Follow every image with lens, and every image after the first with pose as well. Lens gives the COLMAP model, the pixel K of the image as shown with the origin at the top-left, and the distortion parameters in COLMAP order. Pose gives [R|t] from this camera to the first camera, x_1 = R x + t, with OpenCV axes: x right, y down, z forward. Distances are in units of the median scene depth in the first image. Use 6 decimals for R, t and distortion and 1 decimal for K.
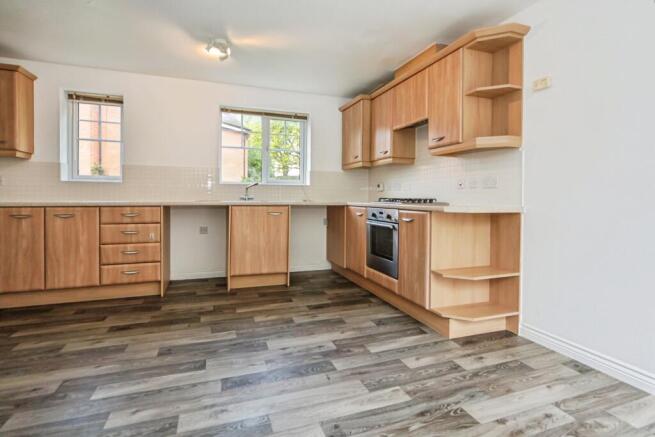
lens RADIAL K [[318.4, 0, 341.0], [0, 318.4, 207.6], [0, 0, 1]] dist [-0.011118, 0.005154]
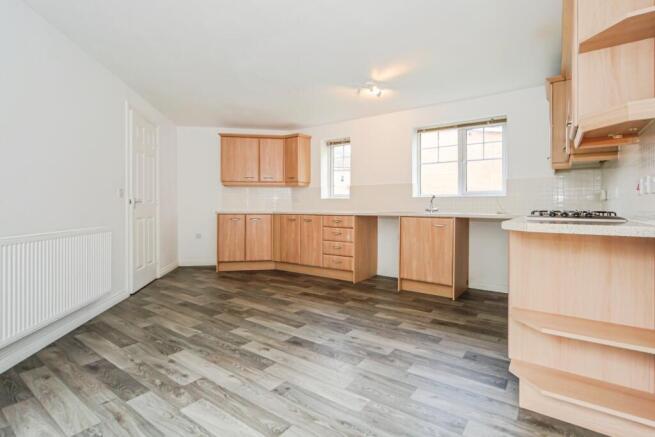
lens RADIAL K [[318.4, 0, 341.6], [0, 318.4, 209.1], [0, 0, 1]] dist [-0.011118, 0.005154]
pose [[0.578615, 0.000129, -0.815601, 0.557066], [-0.030293, 0.999313, -0.021332, -0.001155], [0.815038, 0.037050, 0.578222, 0.203303]]
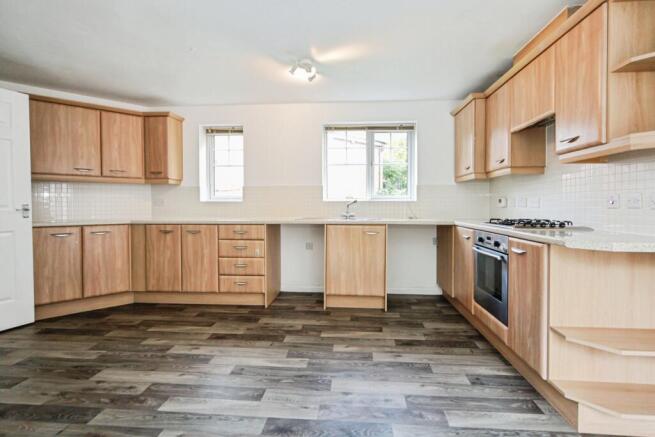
lens RADIAL K [[318.4, 0, 341.0], [0, 318.4, 213.8], [0, 0, 1]] dist [-0.011118, 0.005154]
pose [[0.912583, 0.004552, -0.408865, 0.123810], [-0.009252, 0.999912, -0.009519, -0.036018], [0.408786, 0.012470, 0.912545, 0.134305]]
